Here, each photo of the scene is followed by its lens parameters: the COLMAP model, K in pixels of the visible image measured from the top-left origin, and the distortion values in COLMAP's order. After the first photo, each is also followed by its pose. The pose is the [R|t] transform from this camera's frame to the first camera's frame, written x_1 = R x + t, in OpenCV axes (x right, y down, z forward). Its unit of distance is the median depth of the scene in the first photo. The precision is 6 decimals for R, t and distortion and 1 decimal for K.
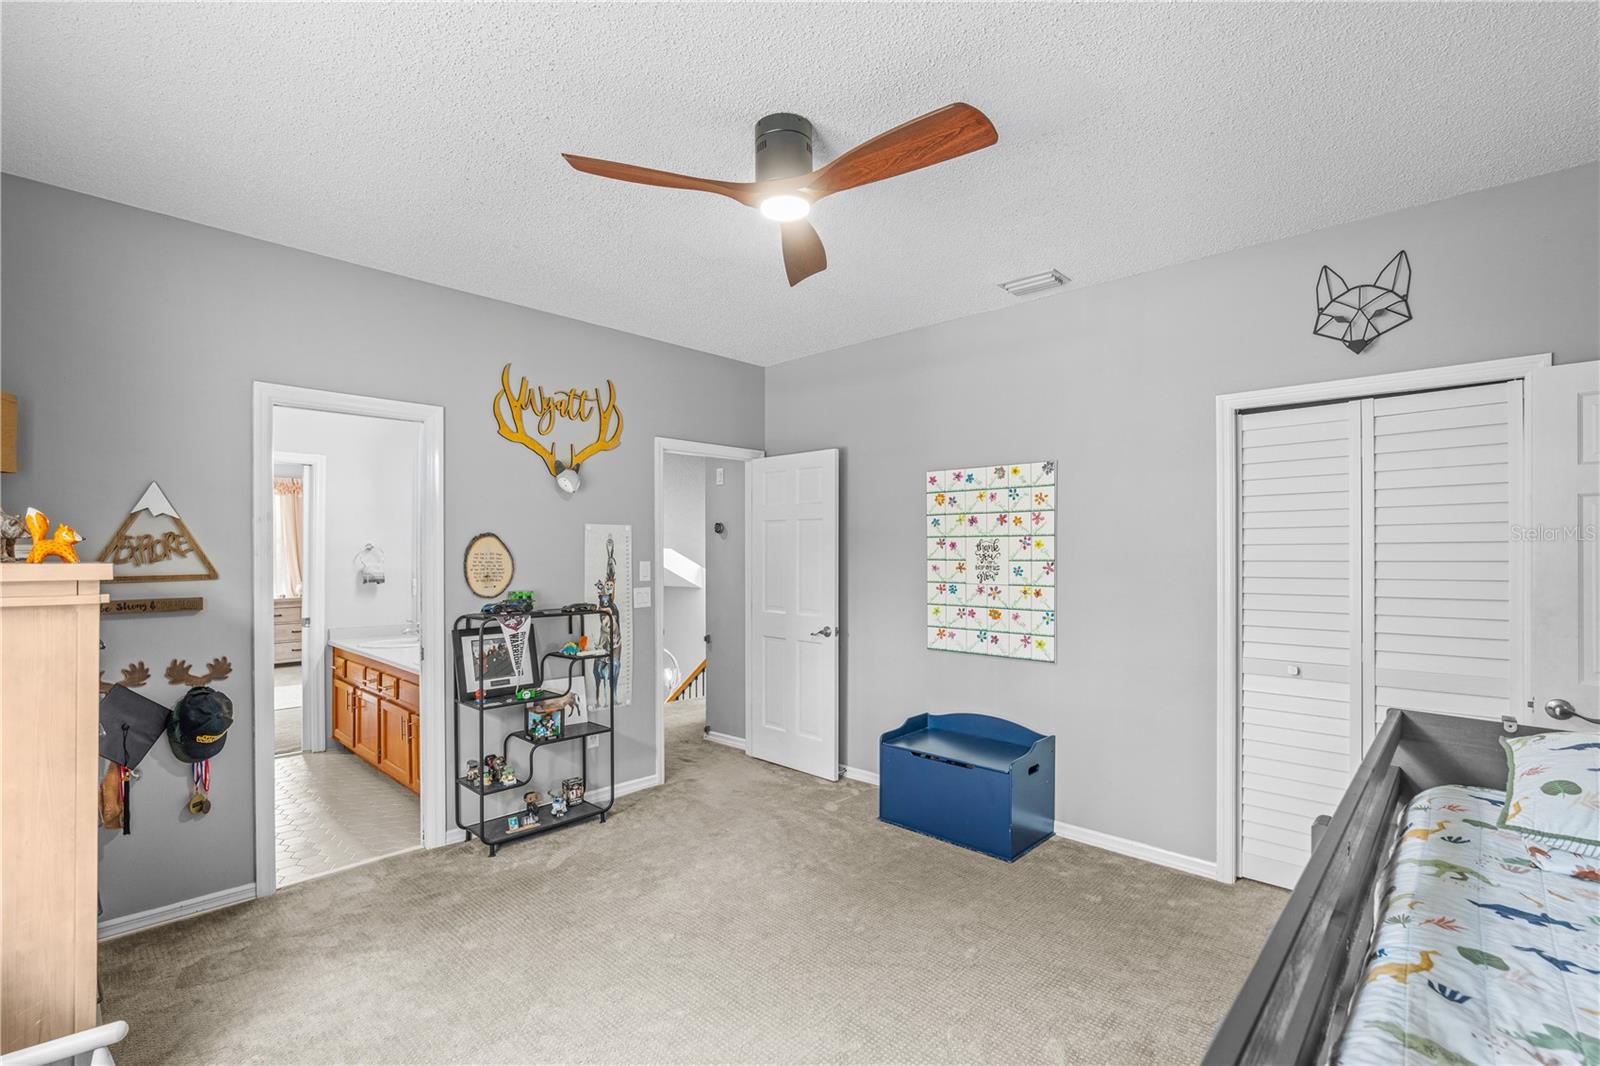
lens RADIAL K [[720.8, 0, 802.2], [0, 720.8, 542.6], [0, 0, 1]] dist [-0.002462, -0.000181]
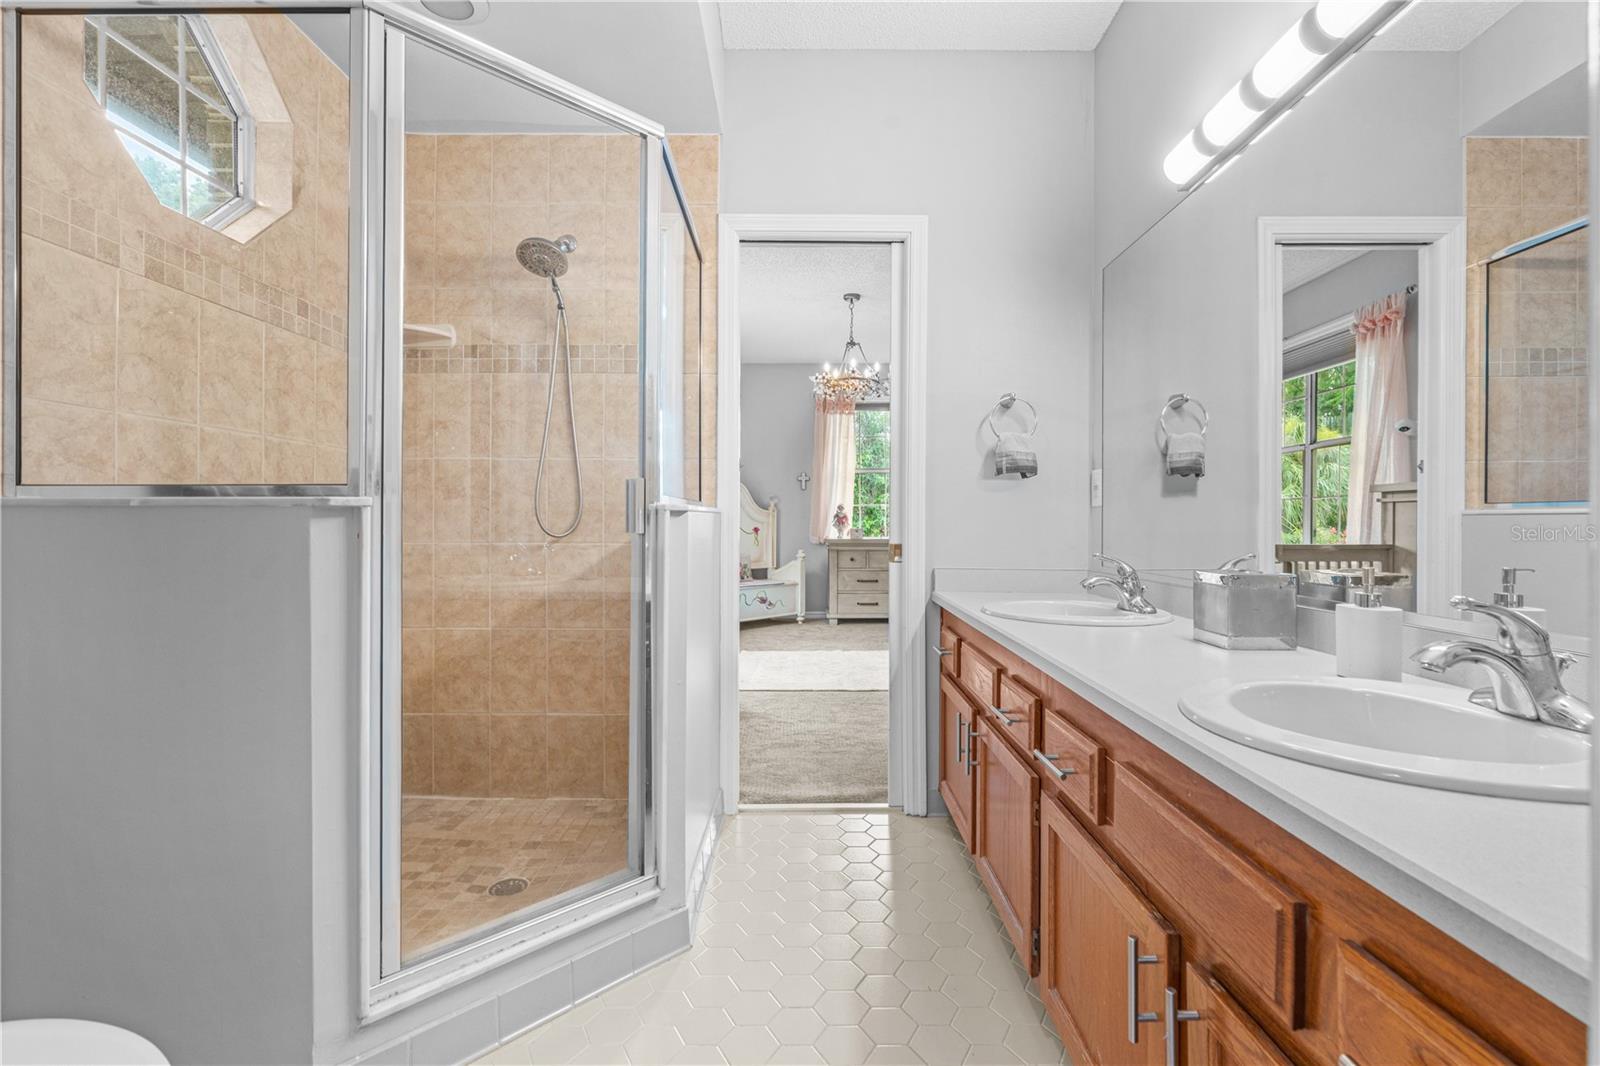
lens RADIAL K [[720.8, 0, 801.3], [0, 720.8, 522.7], [0, 0, 1]] dist [-0.002462, -0.000181]
pose [[0.684658, 0.006550, -0.728835, -0.371570], [0.001856, 0.999941, 0.010731, 0.085269], [0.728862, -0.008700, 0.684605, 0.615444]]
